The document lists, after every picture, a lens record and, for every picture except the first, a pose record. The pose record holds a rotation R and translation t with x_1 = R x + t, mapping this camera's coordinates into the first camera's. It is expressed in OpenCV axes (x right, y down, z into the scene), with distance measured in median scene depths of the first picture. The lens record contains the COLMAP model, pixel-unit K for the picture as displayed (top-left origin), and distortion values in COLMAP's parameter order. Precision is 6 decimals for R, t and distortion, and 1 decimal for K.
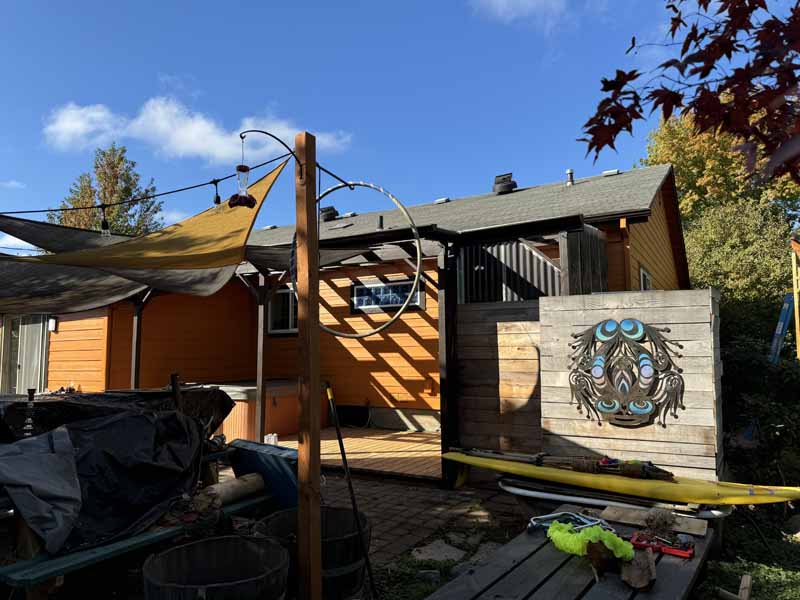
lens RADIAL K [[560.3, 0, 386.9], [0, 560.3, 296.9], [0, 0, 1]] dist [0.071344, -0.117056]
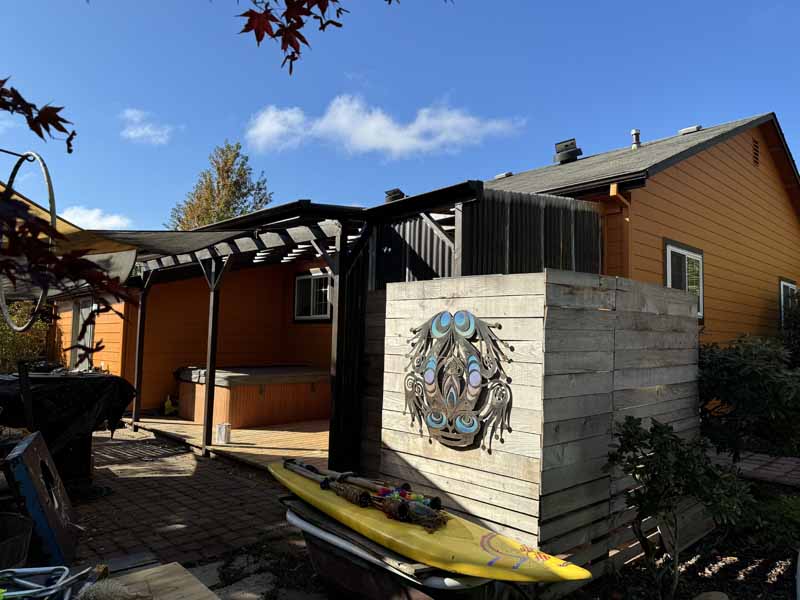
lens RADIAL K [[560.3, 0, 386.9], [0, 560.3, 296.9], [0, 0, 1]] dist [0.071344, -0.117056]
pose [[0.959611, 0.003843, -0.281305, 0.522104], [0.003658, 0.999652, 0.026134, -0.001302], [0.281307, -0.026107, 0.959263, 0.214715]]
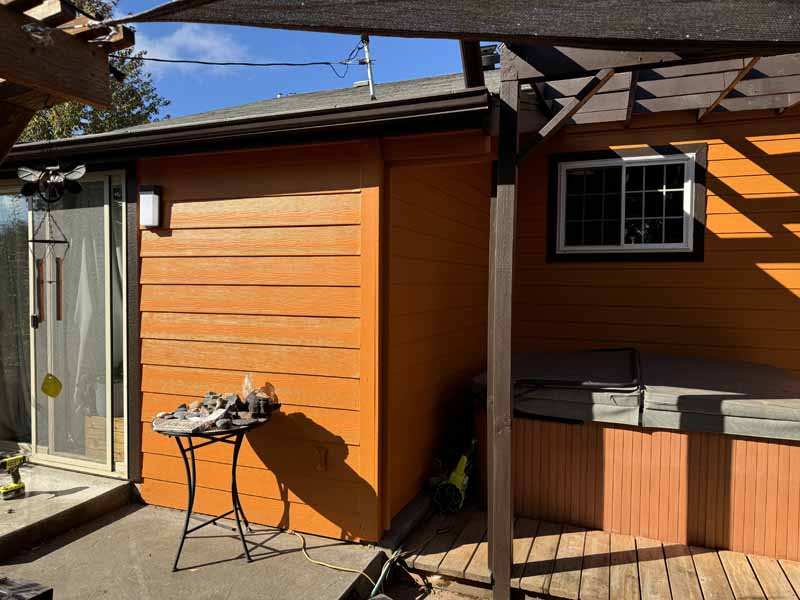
lens RADIAL K [[560.3, 0, 386.9], [0, 560.3, 296.9], [0, 0, 1]] dist [0.071344, -0.117056]
pose [[0.987035, 0.014699, 0.159829, -1.003965], [-0.036734, 0.990055, 0.135800, 0.099379], [-0.156243, -0.139911, 0.977759, 1.247467]]
